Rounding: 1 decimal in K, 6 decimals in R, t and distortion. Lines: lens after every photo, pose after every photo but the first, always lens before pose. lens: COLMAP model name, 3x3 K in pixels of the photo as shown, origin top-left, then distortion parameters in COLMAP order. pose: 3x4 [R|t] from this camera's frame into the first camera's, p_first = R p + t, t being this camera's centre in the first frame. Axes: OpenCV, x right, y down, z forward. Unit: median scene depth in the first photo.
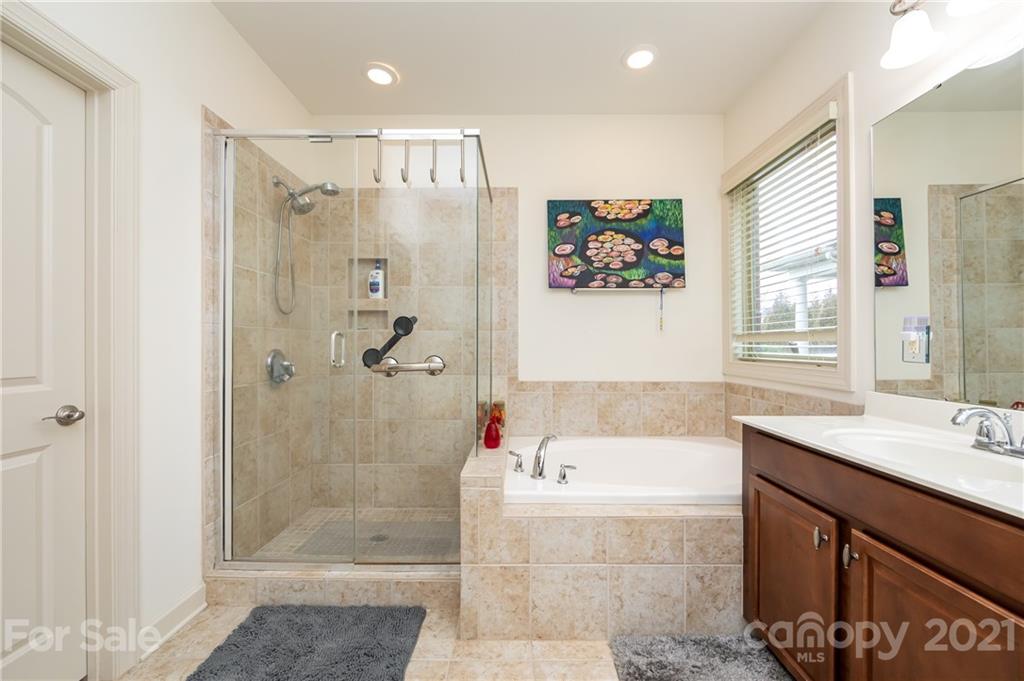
lens RADIAL K [[403.6, 0, 512.0], [0, 403.6, 342.6], [0, 0, 1]] dist [-0.002700, 0.000850]
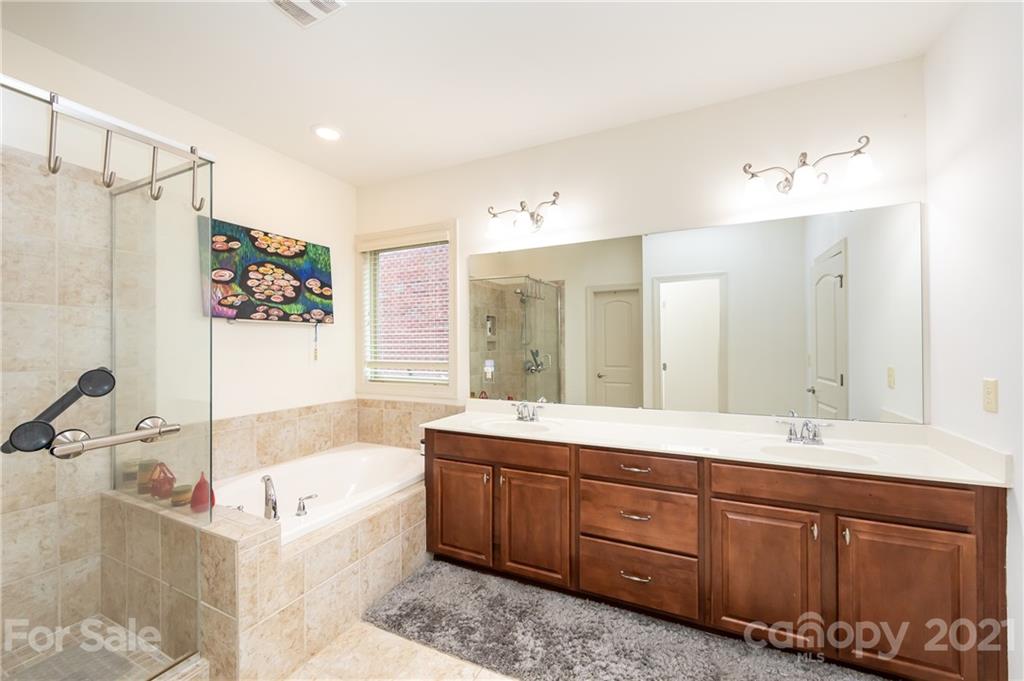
lens RADIAL K [[403.6, 0, 516.4], [0, 403.6, 341.4], [0, 0, 1]] dist [-0.002700, 0.000850]
pose [[0.420192, 0.006039, 0.907415, -0.420401], [-0.003167, 0.999982, -0.005188, -0.078701], [-0.907430, -0.000694, 0.420203, 0.009901]]
